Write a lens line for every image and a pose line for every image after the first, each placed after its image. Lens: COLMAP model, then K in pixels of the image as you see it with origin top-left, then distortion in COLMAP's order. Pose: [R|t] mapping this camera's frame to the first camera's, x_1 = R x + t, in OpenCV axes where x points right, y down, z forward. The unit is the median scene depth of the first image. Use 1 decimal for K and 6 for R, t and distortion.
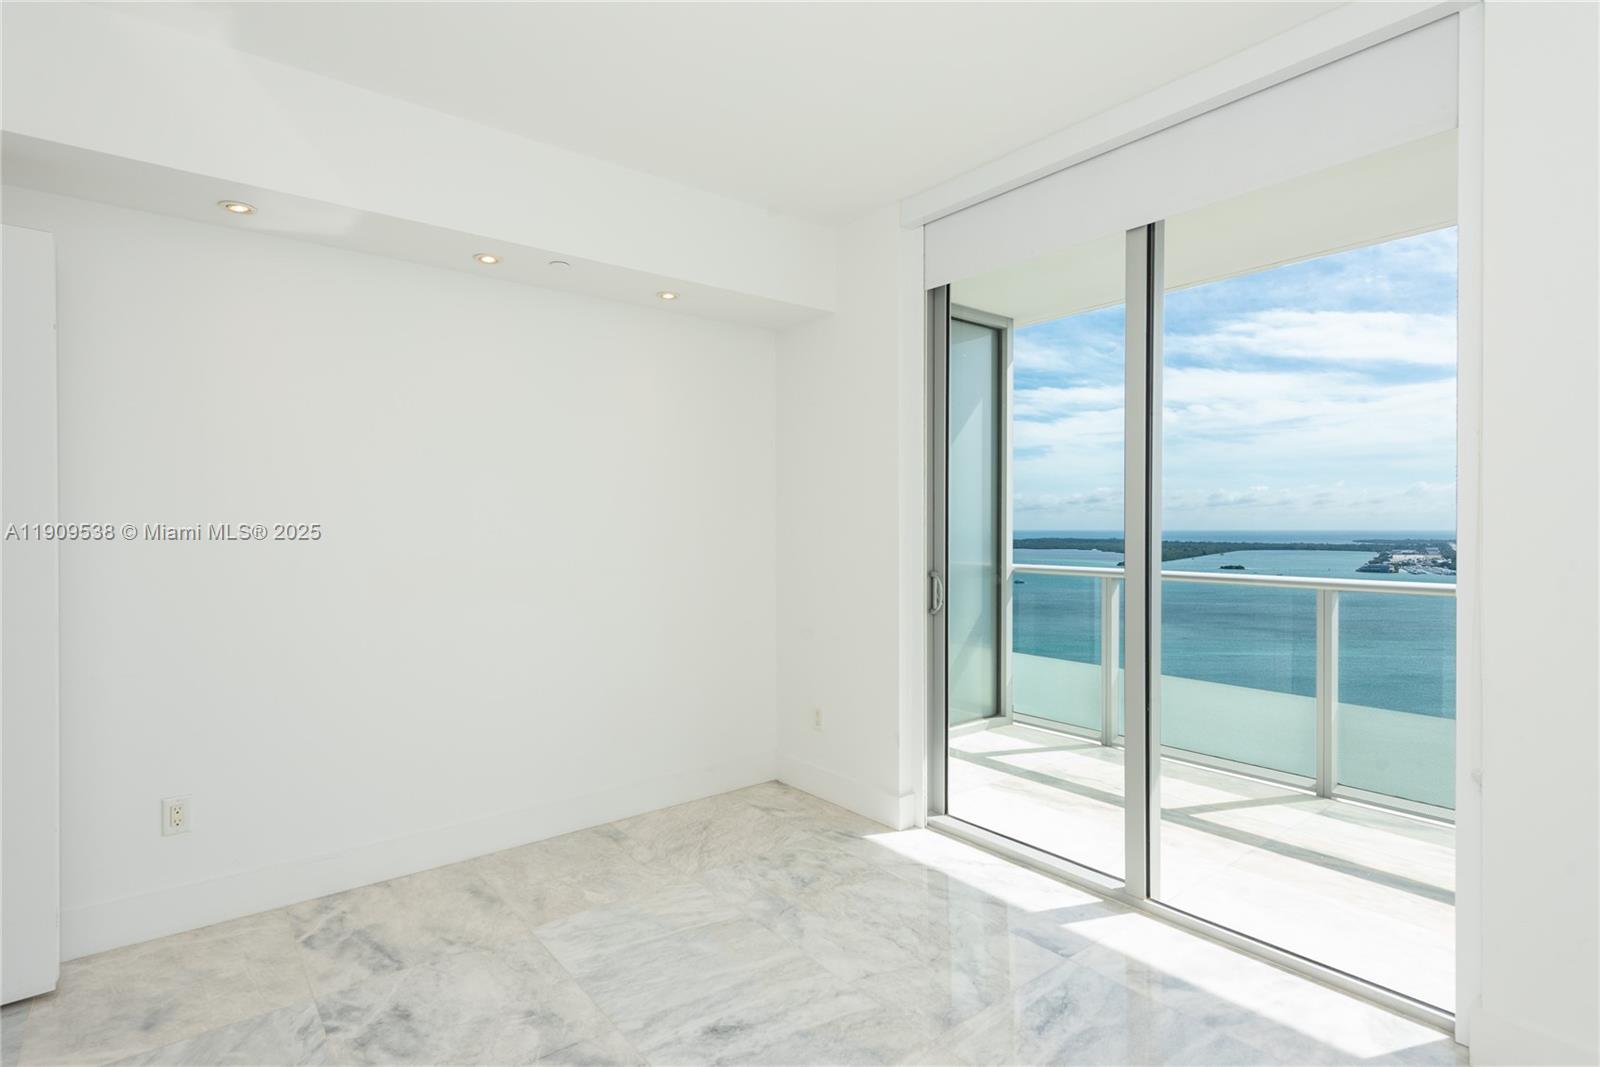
lens RADIAL K [[806.8, 0, 795.6], [0, 806.8, 544.8], [0, 0, 1]] dist [0.018384, -0.005476]
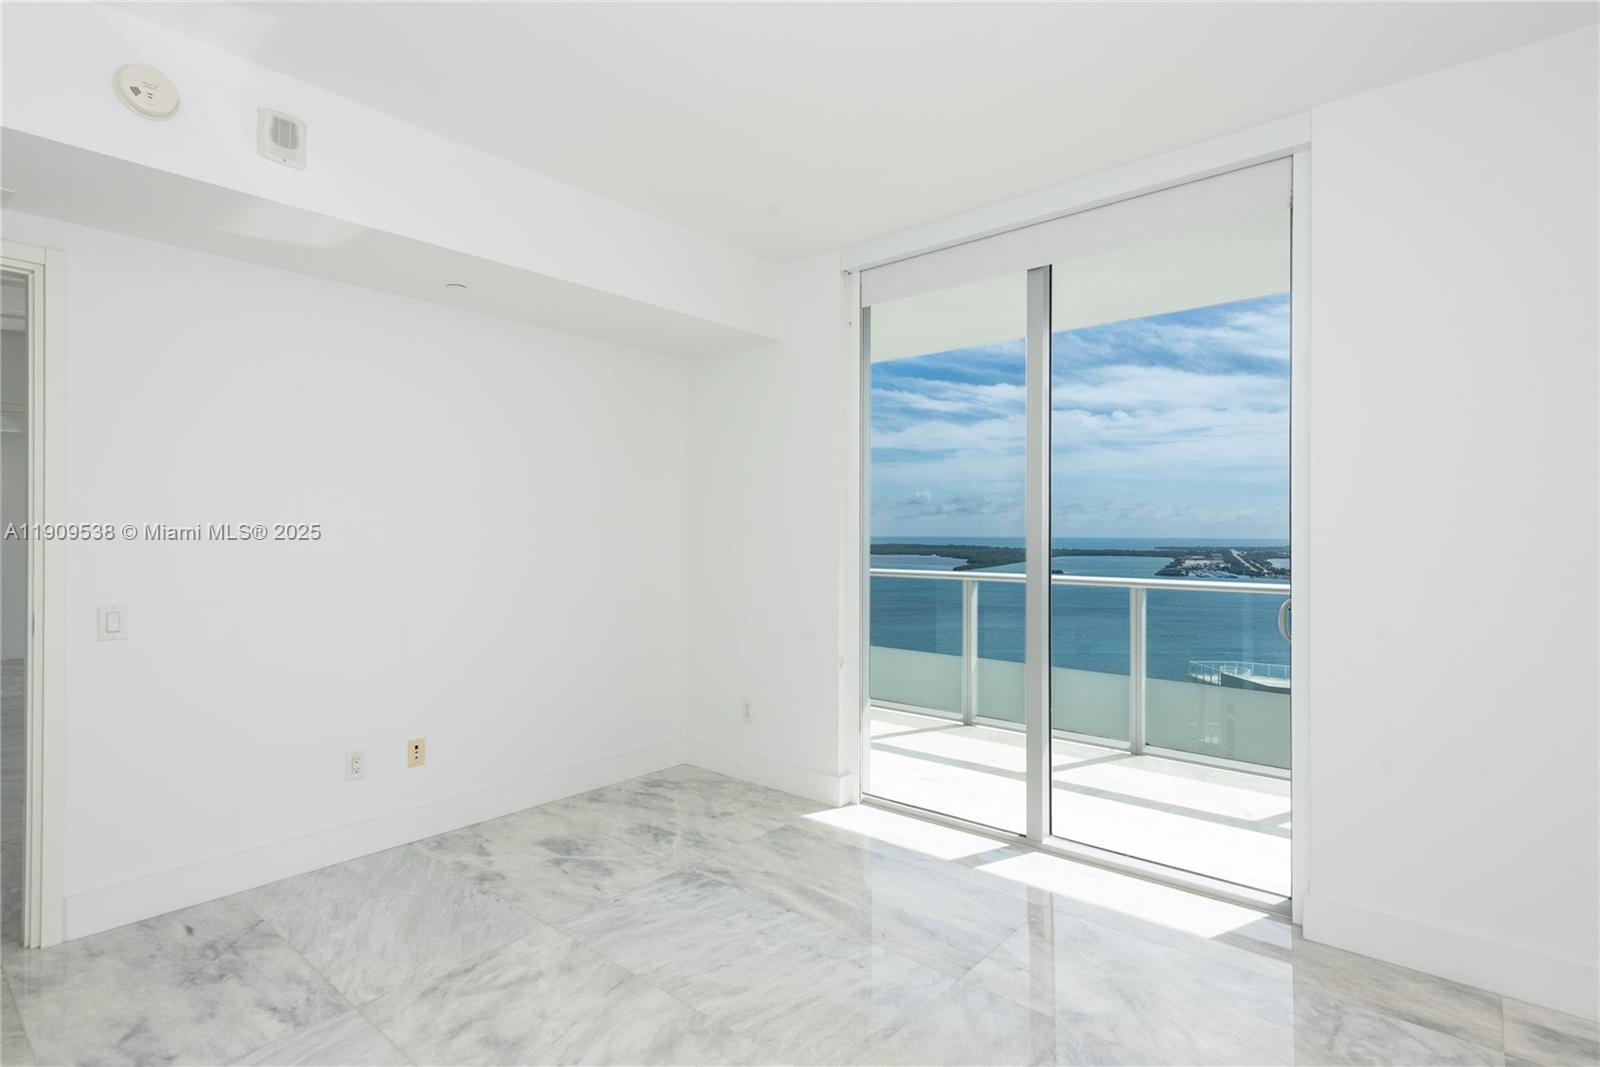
lens RADIAL K [[806.8, 0, 786.7], [0, 806.8, 538.9], [0, 0, 1]] dist [0.018384, -0.005476]
pose [[0.984011, 0.004818, 0.178045, -0.172358], [-0.002395, 0.999902, -0.013823, -0.003062], [-0.178094, 0.013176, 0.983925, -0.111855]]
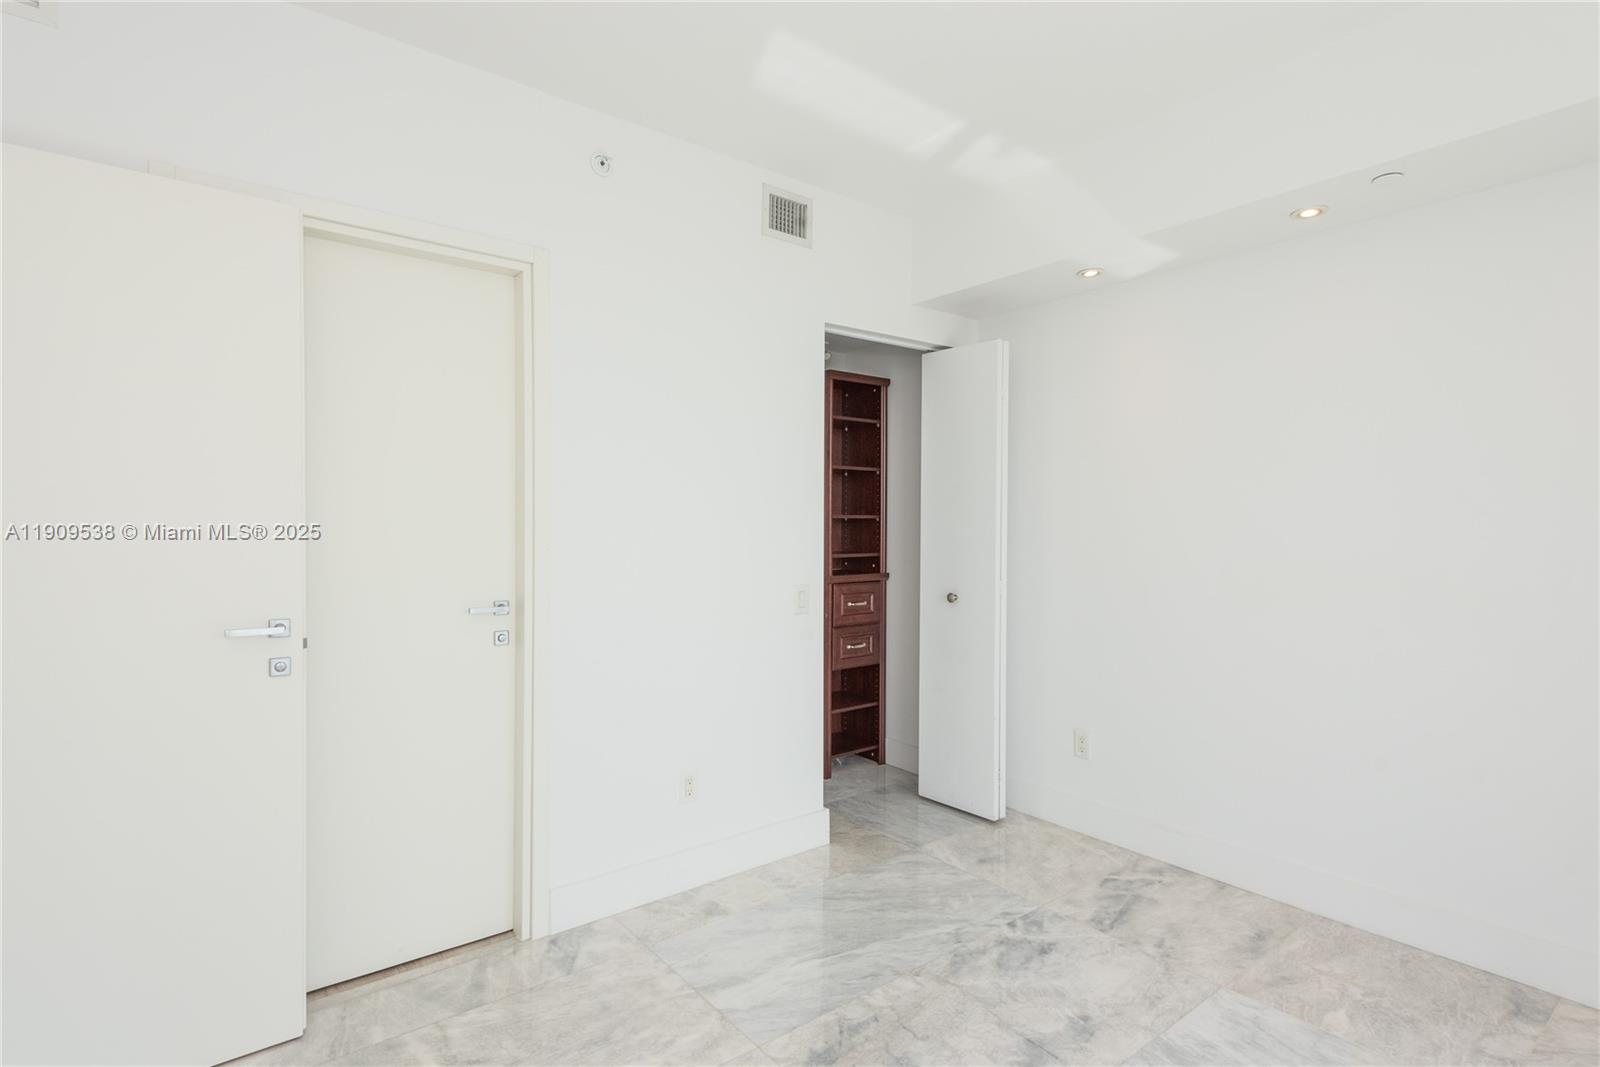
lens RADIAL K [[806.8, 0, 793.2], [0, 806.8, 527.1], [0, 0, 1]] dist [0.018384, -0.005476]
pose [[-0.003254, 0.009953, -0.999945, 0.498371], [-0.029542, 0.999513, 0.010044, -0.015876], [0.999558, 0.029573, -0.002958, 0.475616]]
